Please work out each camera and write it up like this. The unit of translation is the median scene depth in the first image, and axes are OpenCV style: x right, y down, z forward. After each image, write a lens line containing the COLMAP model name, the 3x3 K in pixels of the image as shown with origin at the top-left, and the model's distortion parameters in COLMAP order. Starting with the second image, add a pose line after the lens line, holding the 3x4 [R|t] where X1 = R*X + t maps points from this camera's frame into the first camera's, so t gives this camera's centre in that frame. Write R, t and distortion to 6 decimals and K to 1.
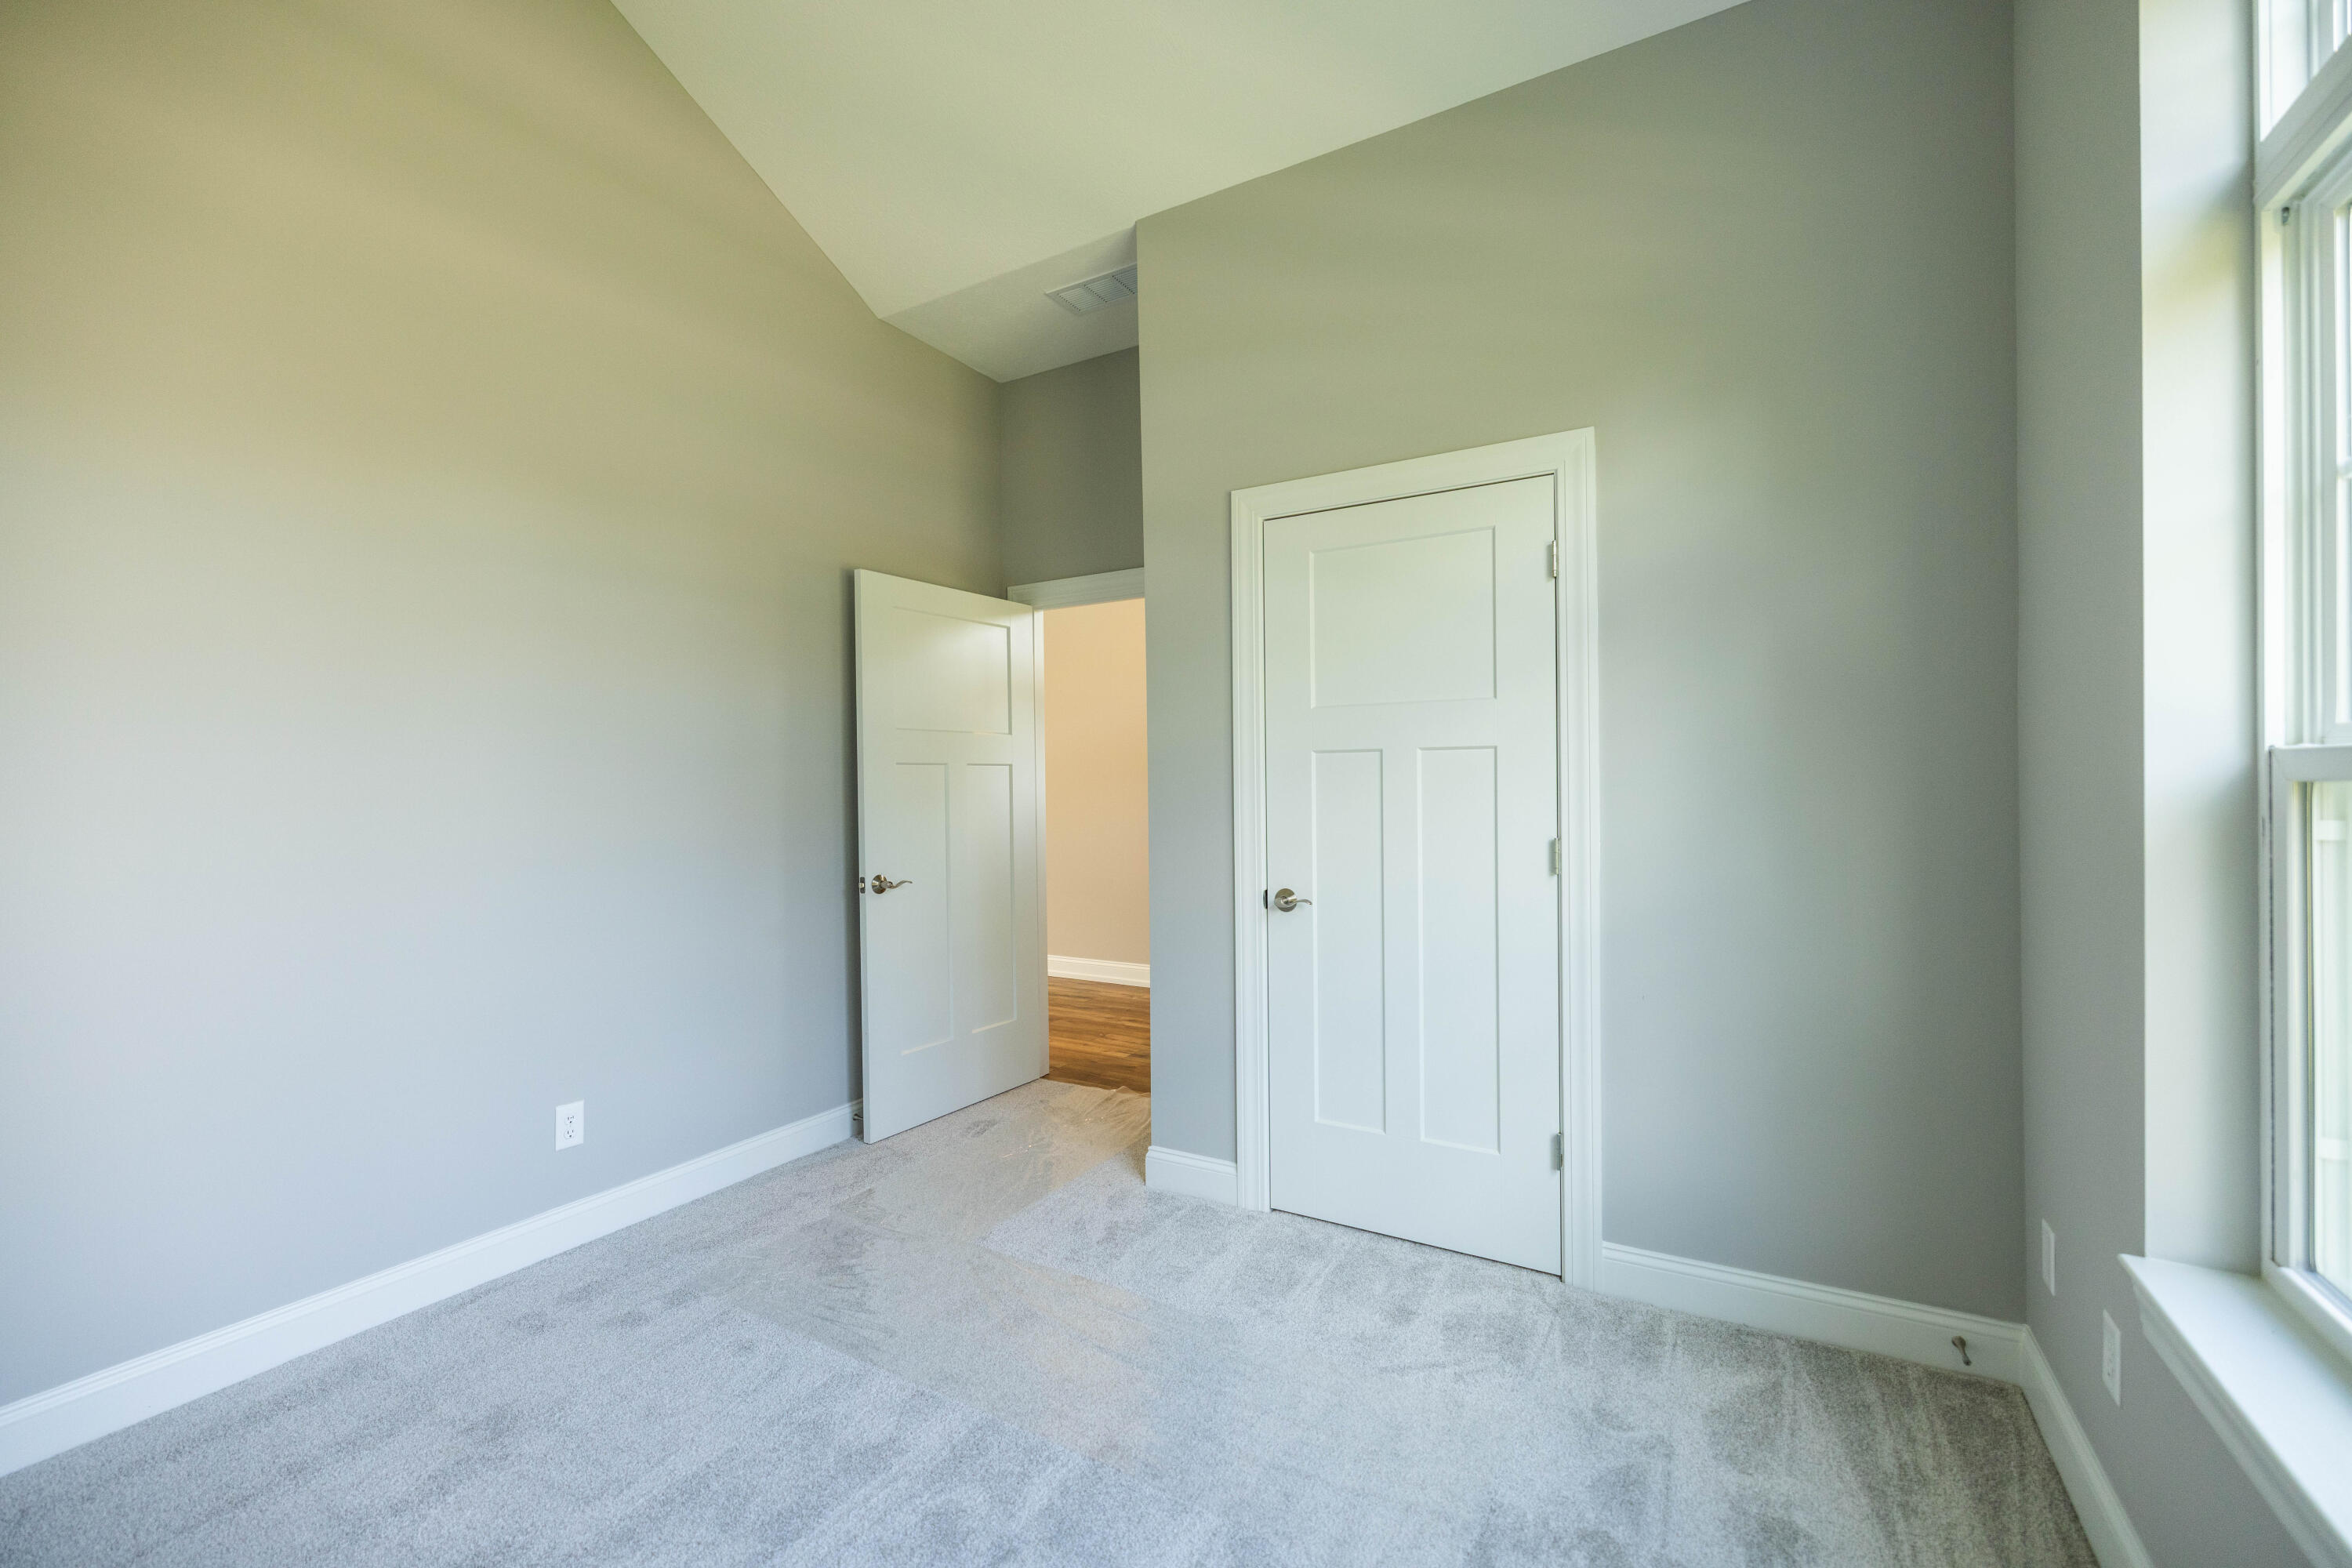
lens RADIAL K [[980.7, 0, 1169.6], [0, 980.7, 786.5], [0, 0, 1]] dist [0.001515, -0.001372]
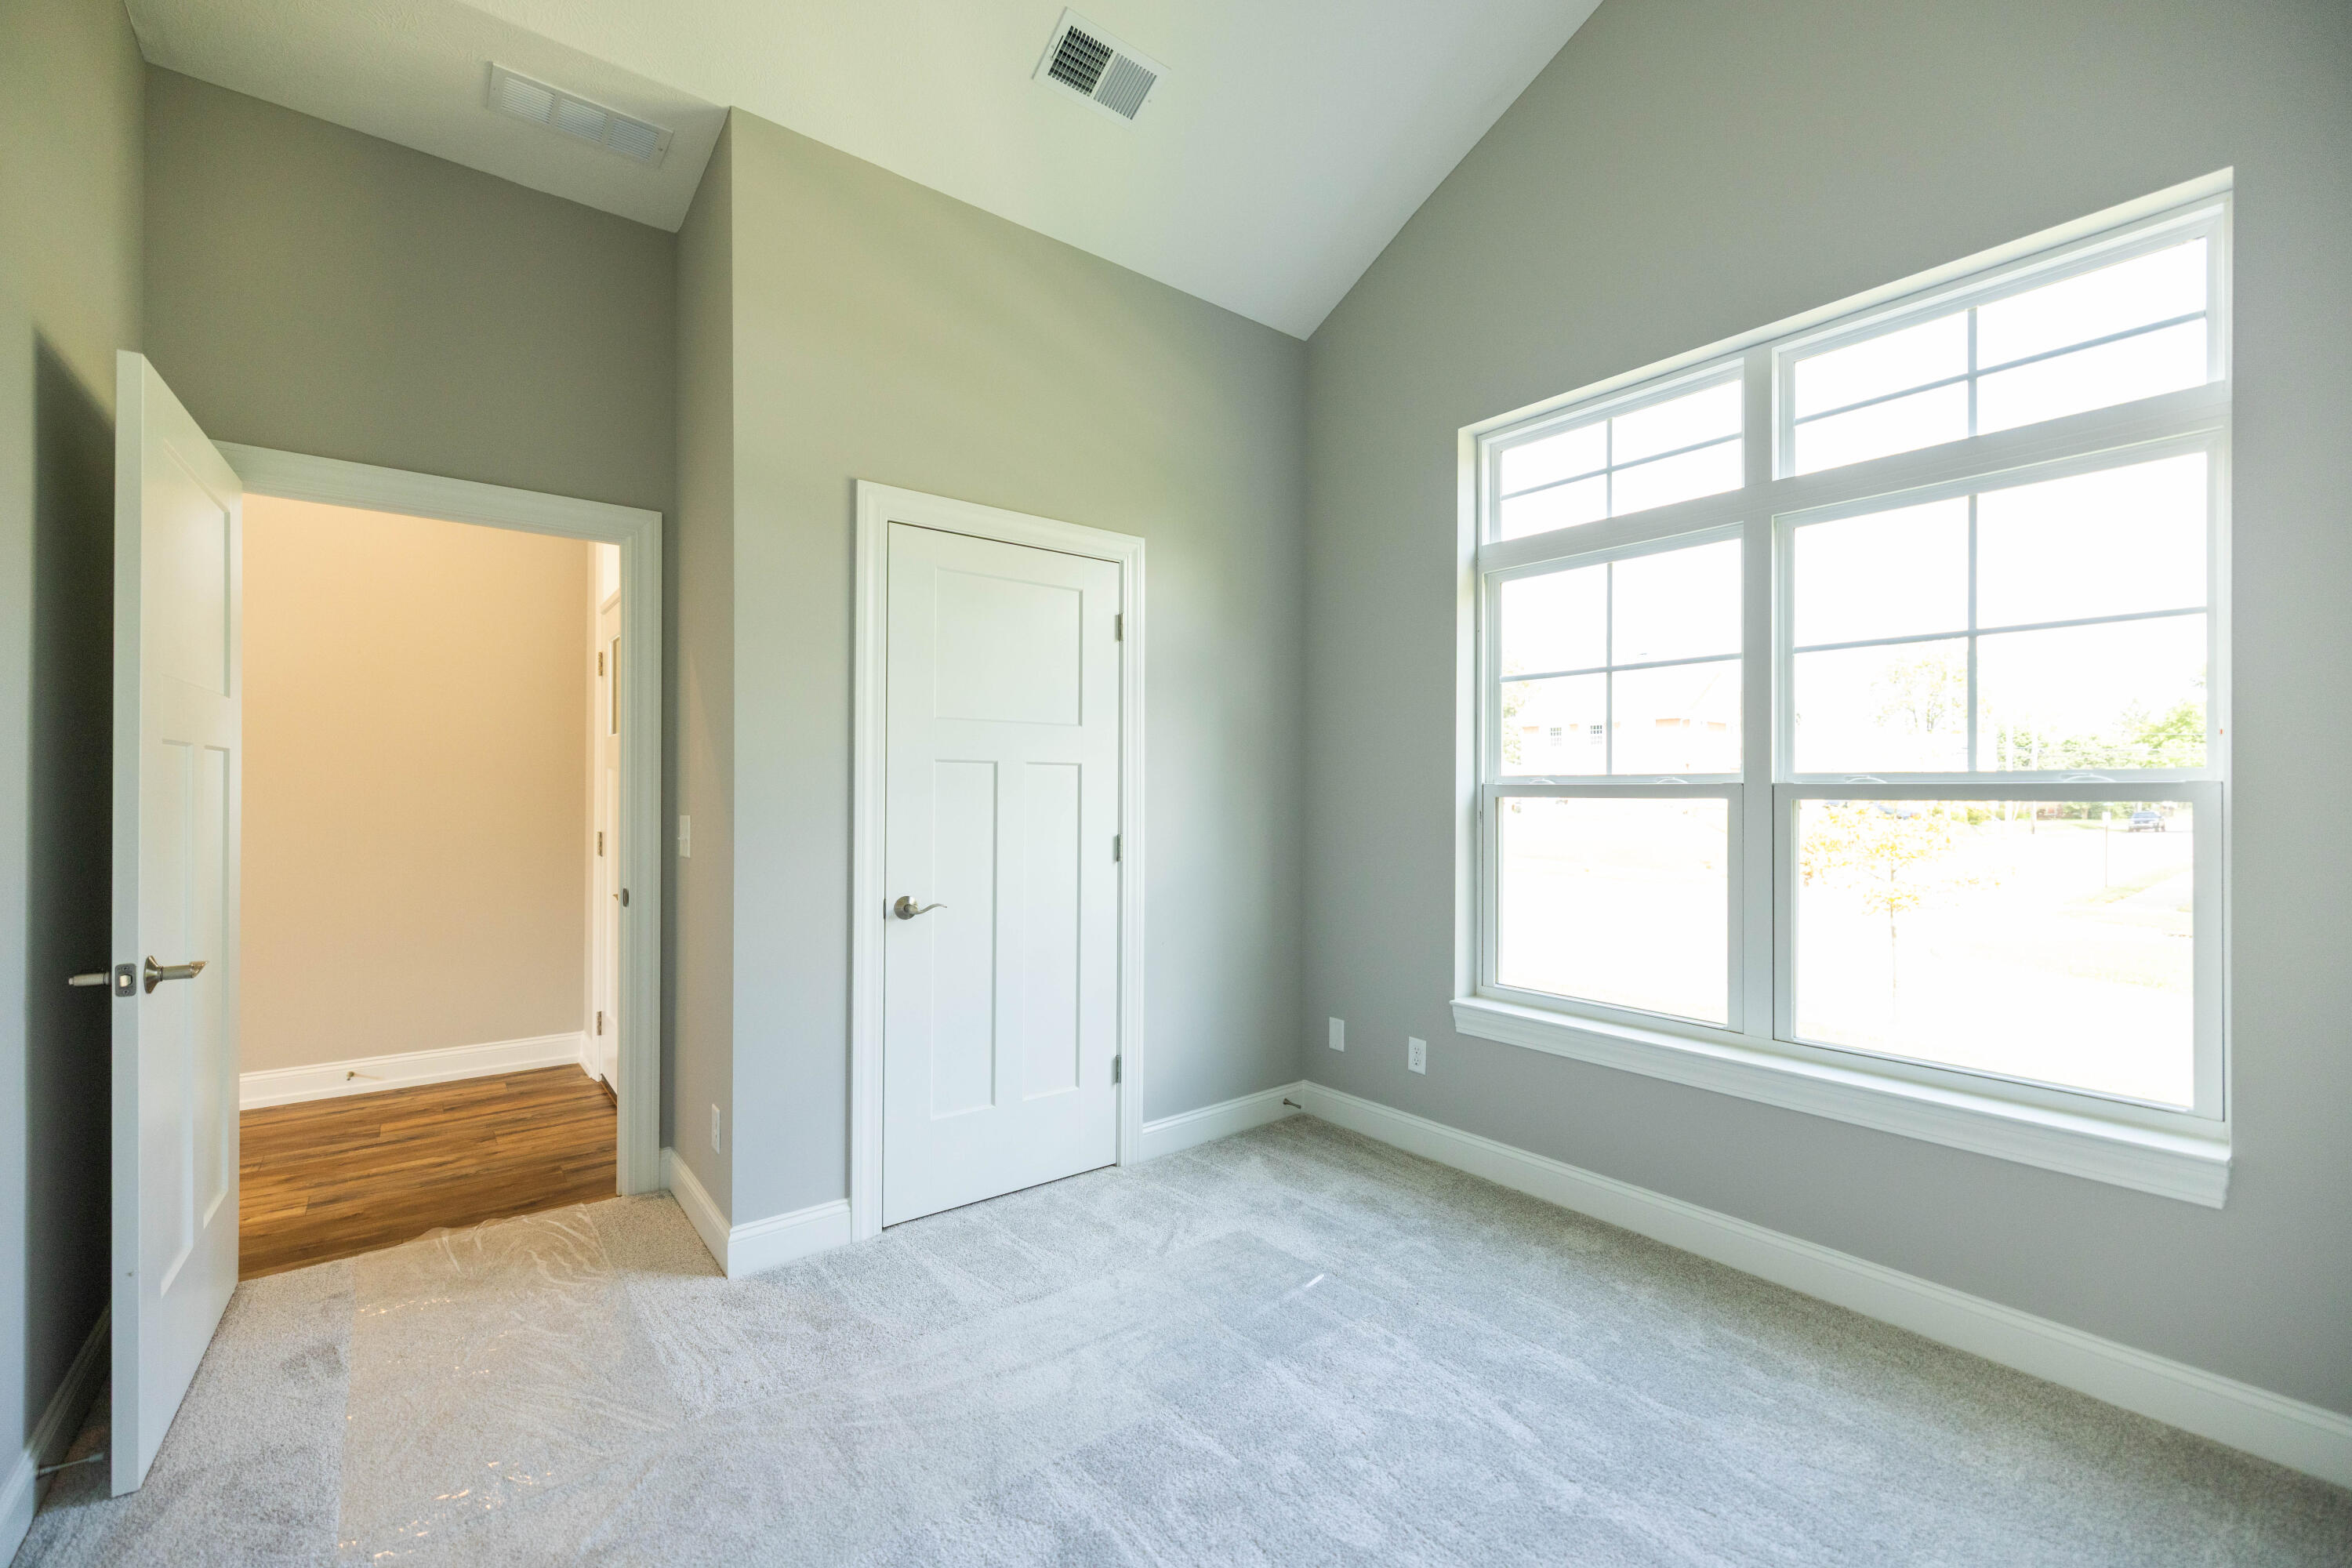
lens RADIAL K [[980.7, 0, 1177.9], [0, 980.7, 782.7], [0, 0, 1]] dist [0.001515, -0.001372]
pose [[0.359304, 0.020294, 0.933000, -0.829450], [-0.007971, 0.999794, -0.018678, 0.006241], [-0.933186, -0.000726, 0.359392, 0.445753]]
